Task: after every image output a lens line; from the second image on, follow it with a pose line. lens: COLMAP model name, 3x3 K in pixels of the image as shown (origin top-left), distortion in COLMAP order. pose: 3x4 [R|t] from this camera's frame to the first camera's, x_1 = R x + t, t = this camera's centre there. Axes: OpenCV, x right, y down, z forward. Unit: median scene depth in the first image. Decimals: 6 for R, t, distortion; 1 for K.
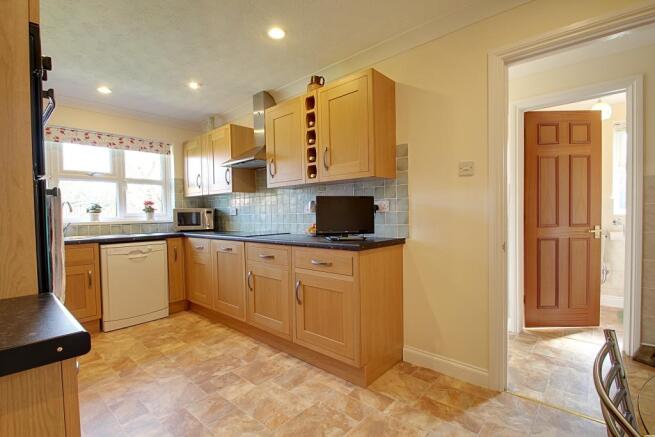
lens RADIAL K [[301.7, 0, 318.3], [0, 301.7, 220.8], [0, 0, 1]] dist [0.002644, -0.000068]
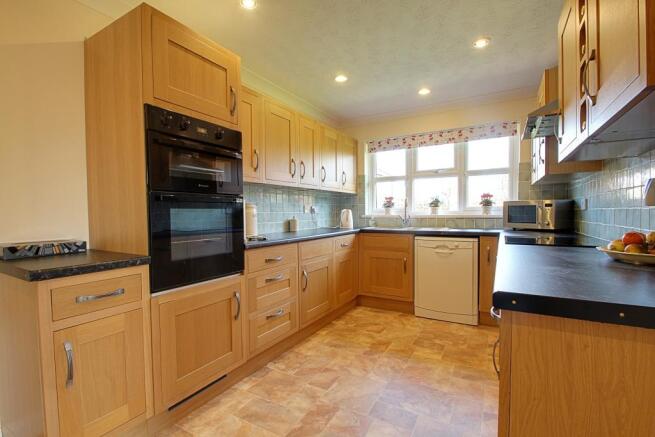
lens RADIAL K [[301.7, 0, 318.3], [0, 301.7, 220.8], [0, 0, 1]] dist [0.002644, -0.000068]
pose [[0.217708, 0.041940, -0.975113, 0.278884], [-0.016439, 0.999092, 0.039301, -0.013985], [0.975876, 0.007474, 0.218200, 0.422503]]
